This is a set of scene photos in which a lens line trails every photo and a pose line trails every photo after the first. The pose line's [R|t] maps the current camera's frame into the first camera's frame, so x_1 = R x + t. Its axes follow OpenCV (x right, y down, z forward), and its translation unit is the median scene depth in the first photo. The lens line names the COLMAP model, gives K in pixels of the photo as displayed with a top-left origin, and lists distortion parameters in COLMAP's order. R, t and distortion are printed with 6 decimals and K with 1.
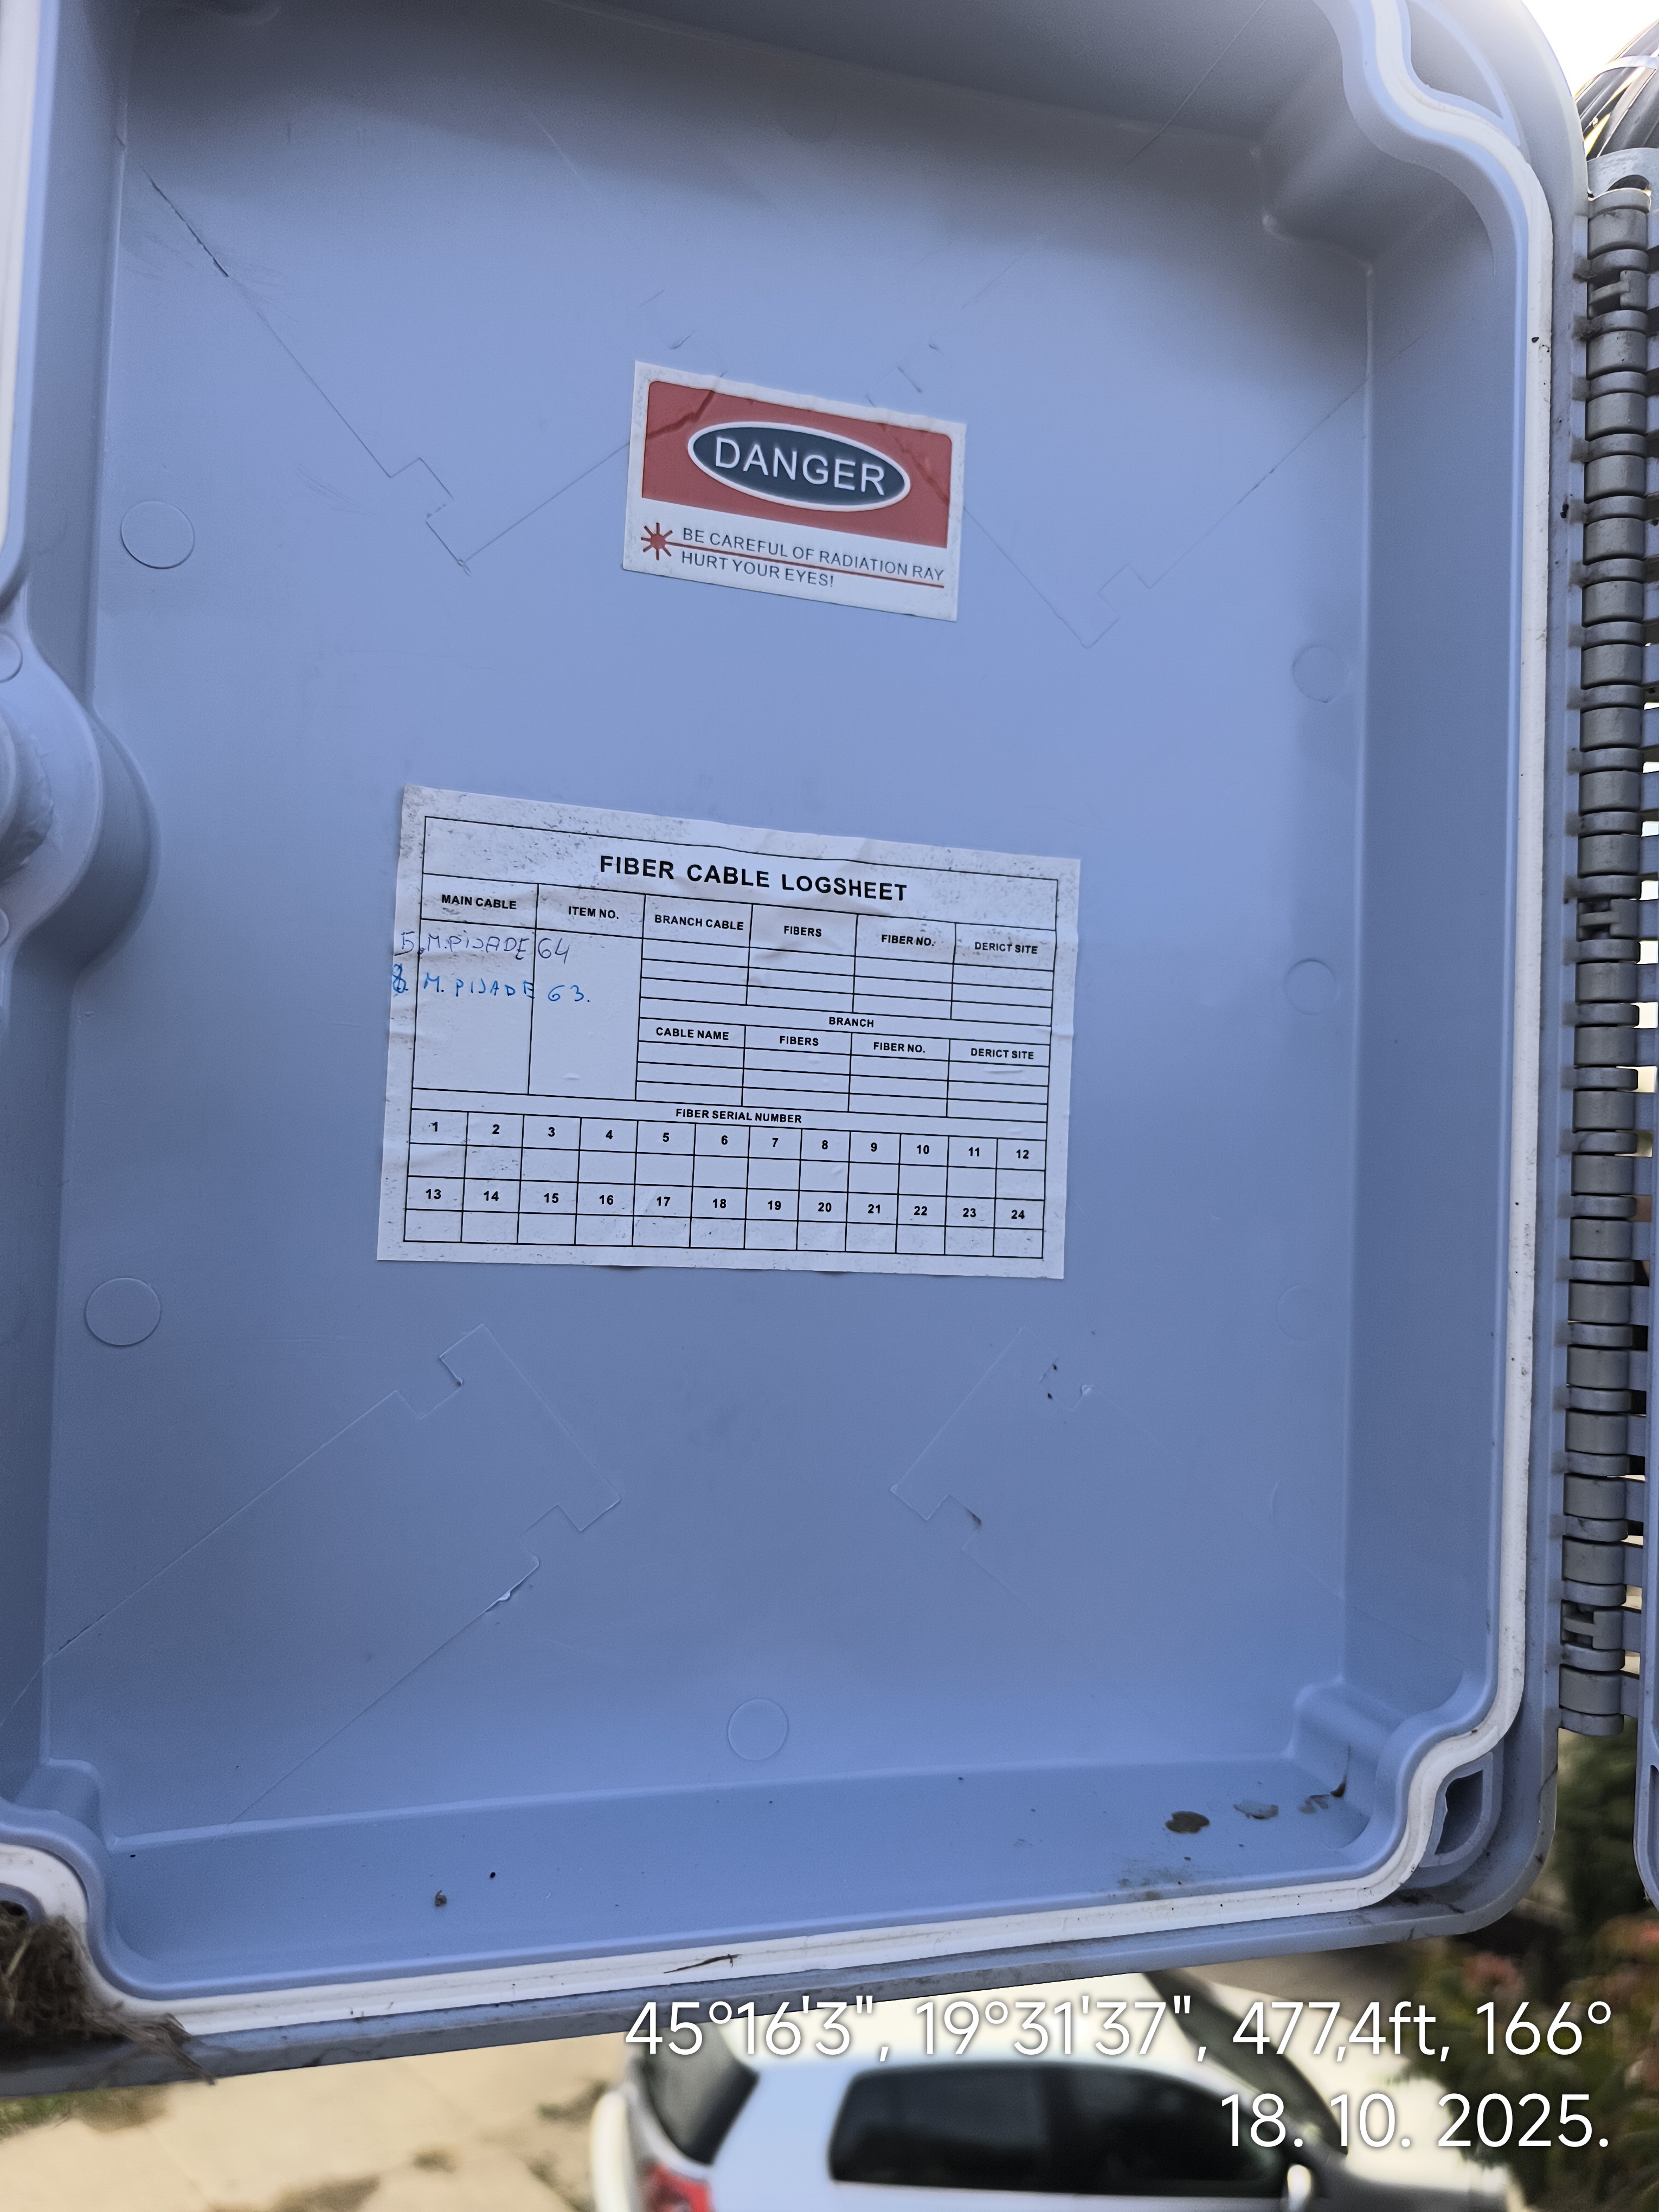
lens RADIAL K [[1619.8, 0, 810.8], [0, 1619.8, 1115.6], [0, 0, 1]] dist [-0.007896, -0.015488]
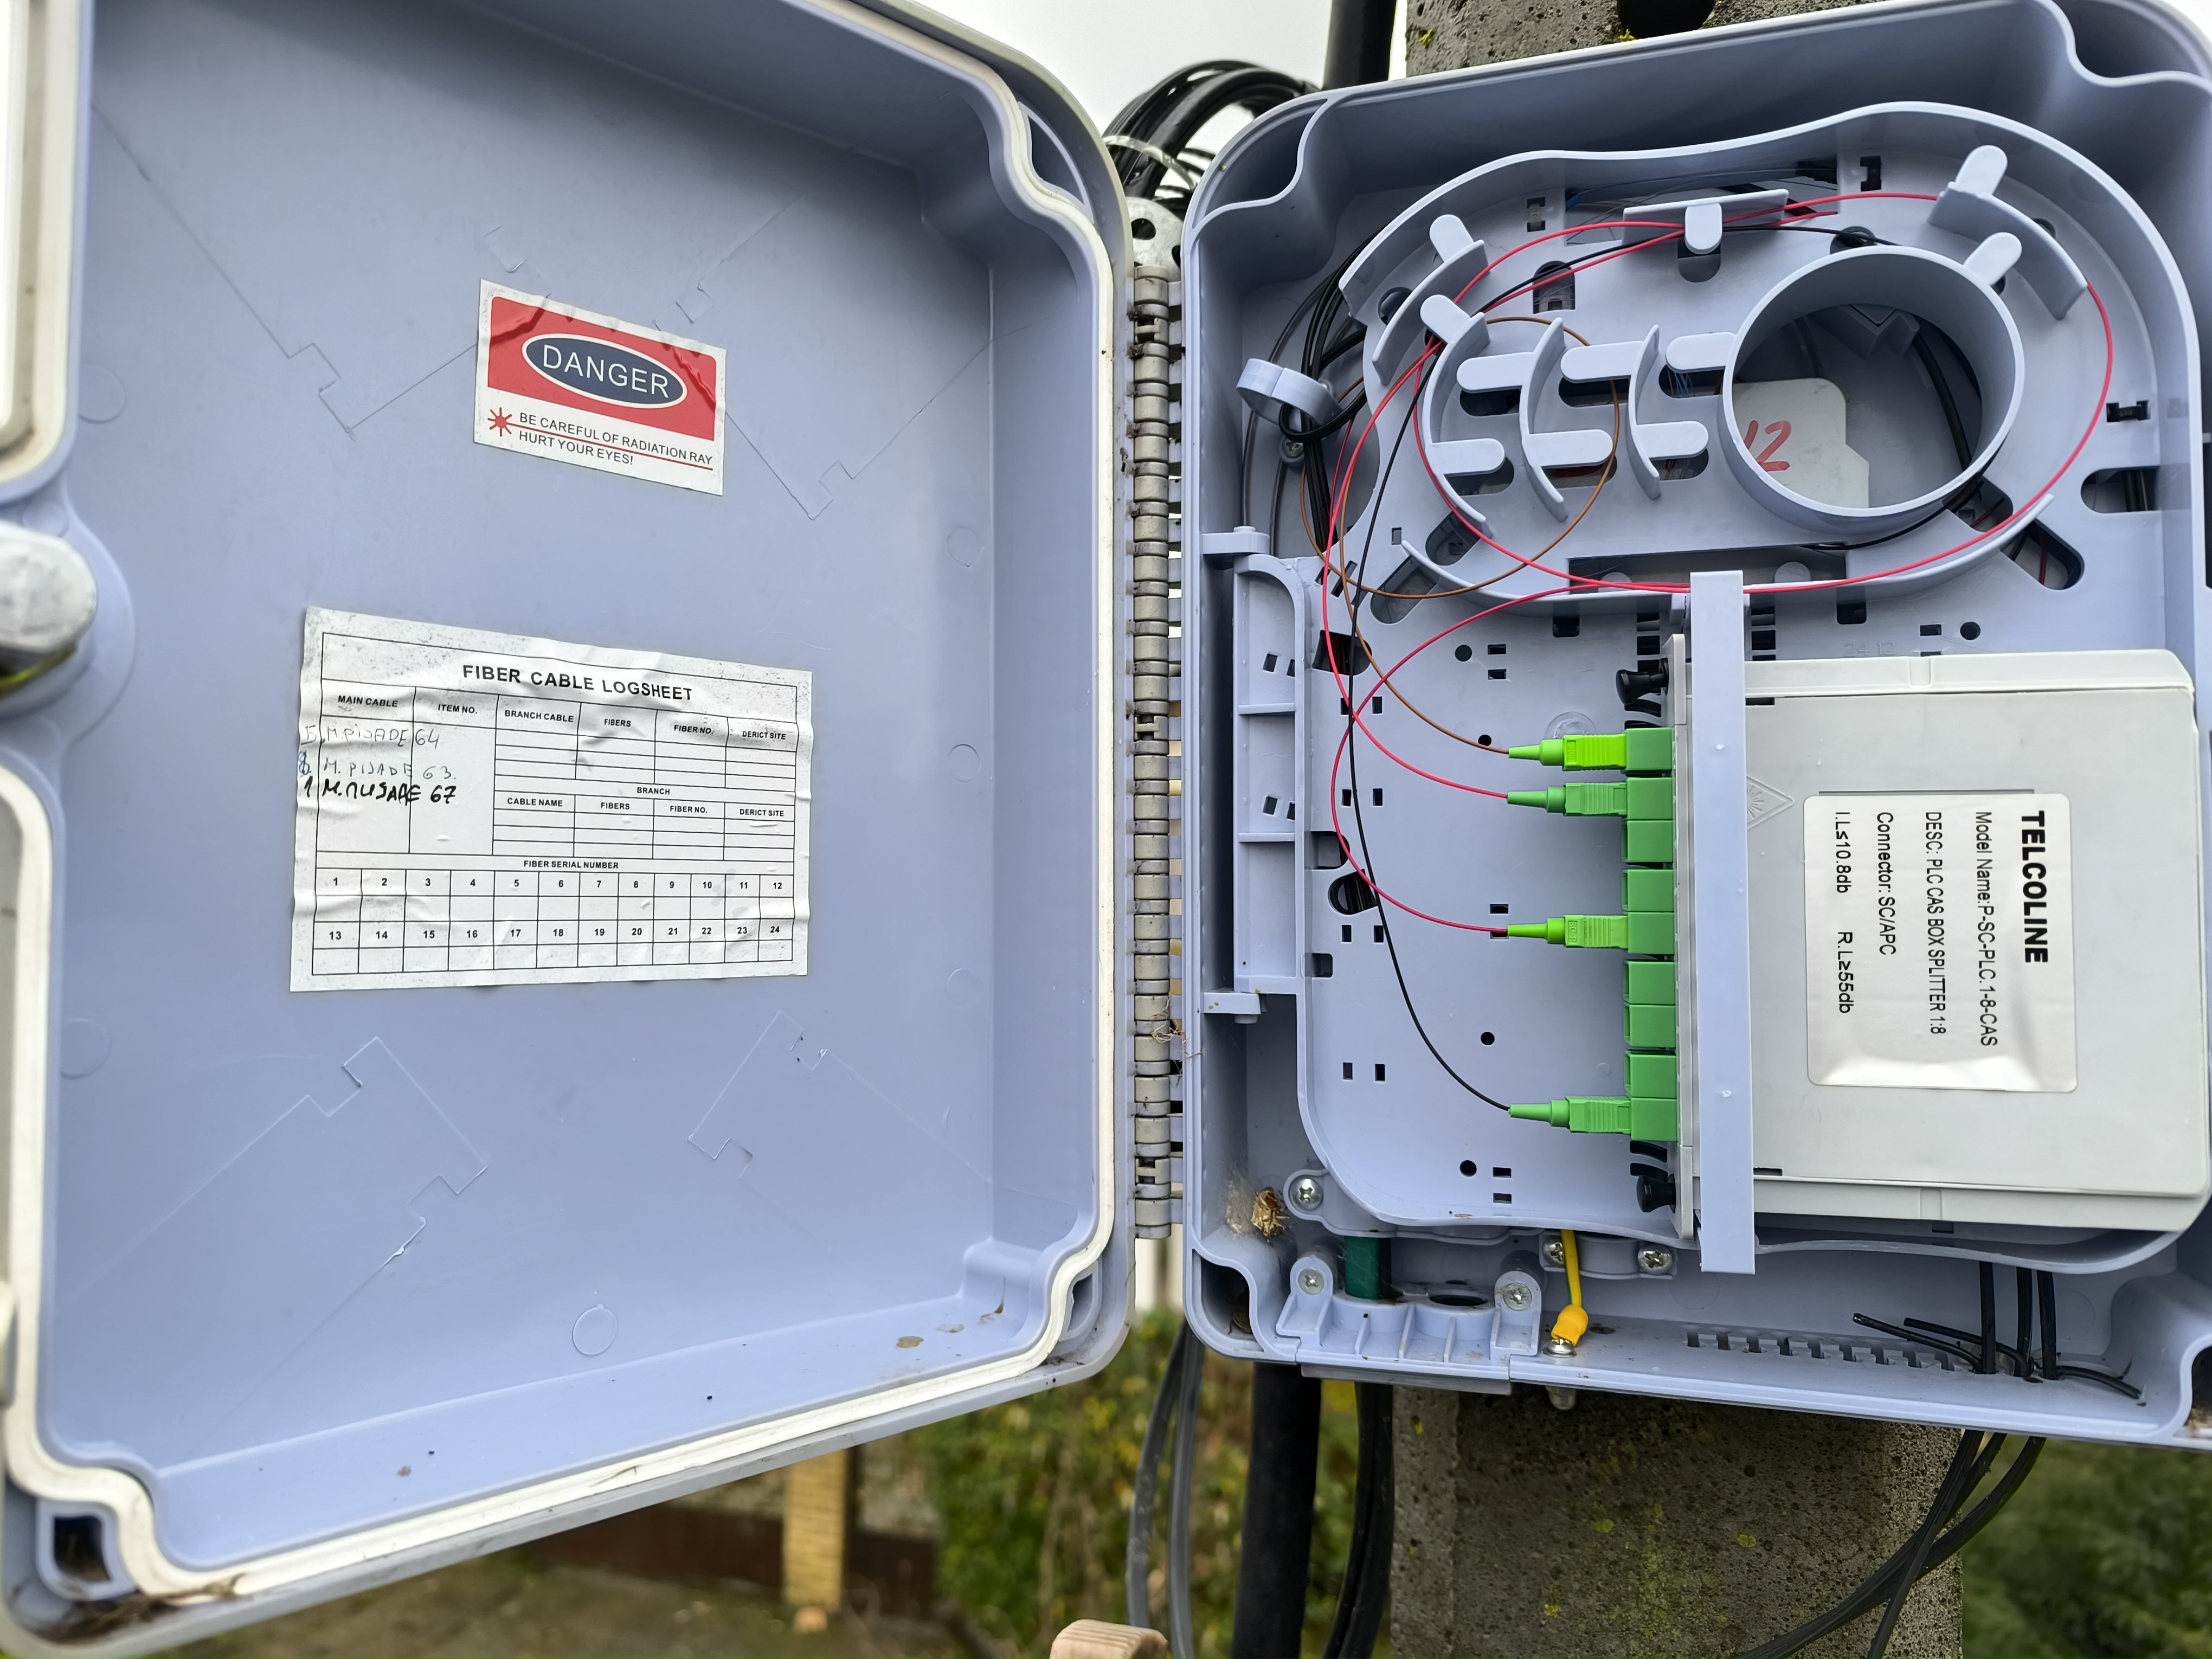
lens RADIAL K [[1555.4, 0, 1117.3], [0, 1555.4, 816.6], [0, 0, 1]] dist [0.009774, -0.014240]
pose [[0.881237, -0.015148, 0.472432, -0.252044], [0.019620, 0.999797, -0.004539, -0.024457], [-0.472268, 0.013269, 0.881355, -0.323074]]
